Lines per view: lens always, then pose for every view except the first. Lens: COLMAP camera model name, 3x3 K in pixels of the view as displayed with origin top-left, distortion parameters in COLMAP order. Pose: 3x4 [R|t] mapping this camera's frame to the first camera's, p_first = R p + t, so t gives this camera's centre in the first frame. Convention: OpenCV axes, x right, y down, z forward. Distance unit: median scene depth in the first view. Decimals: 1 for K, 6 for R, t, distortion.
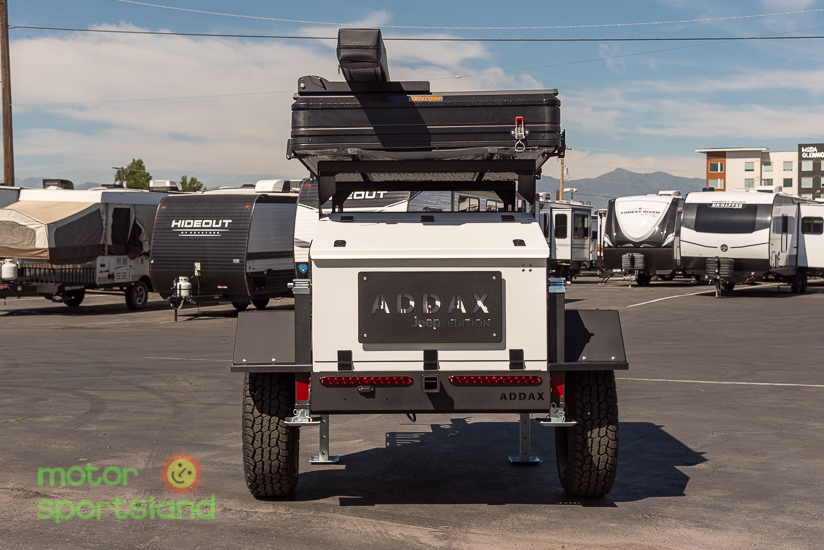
lens RADIAL K [[1339.7, 0, 412.0], [0, 1339.7, 275.0], [0, 0, 1]] dist [0.012124, -0.049945]
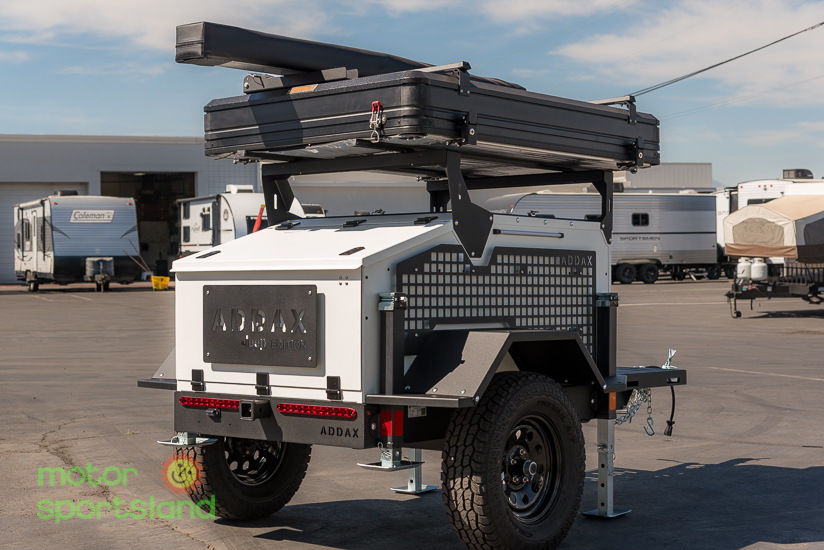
lens RADIAL K [[1410.1, 0, 412.0], [0, 1410.1, 275.0], [0, 0, 1]] dist [0.022674, 0.055453]
pose [[0.773331, -0.002842, -0.633996, 0.659455], [0.004451, 0.999990, 0.000946, -0.009301], [0.633987, -0.003554, 0.773335, 0.323542]]
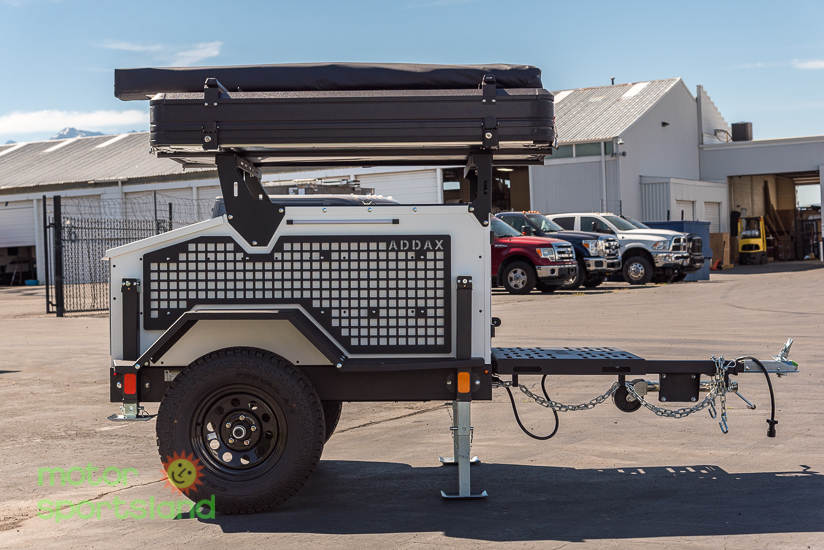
lens RADIAL K [[1410.1, 0, 412.0], [0, 1410.1, 275.0], [0, 0, 1]] dist [0.022674, 0.055453]
pose [[-0.029203, 0.010630, -0.999517, 1.237437], [0.020319, 0.999743, 0.010039, -0.006031], [0.999367, -0.020016, -0.029411, 1.364876]]
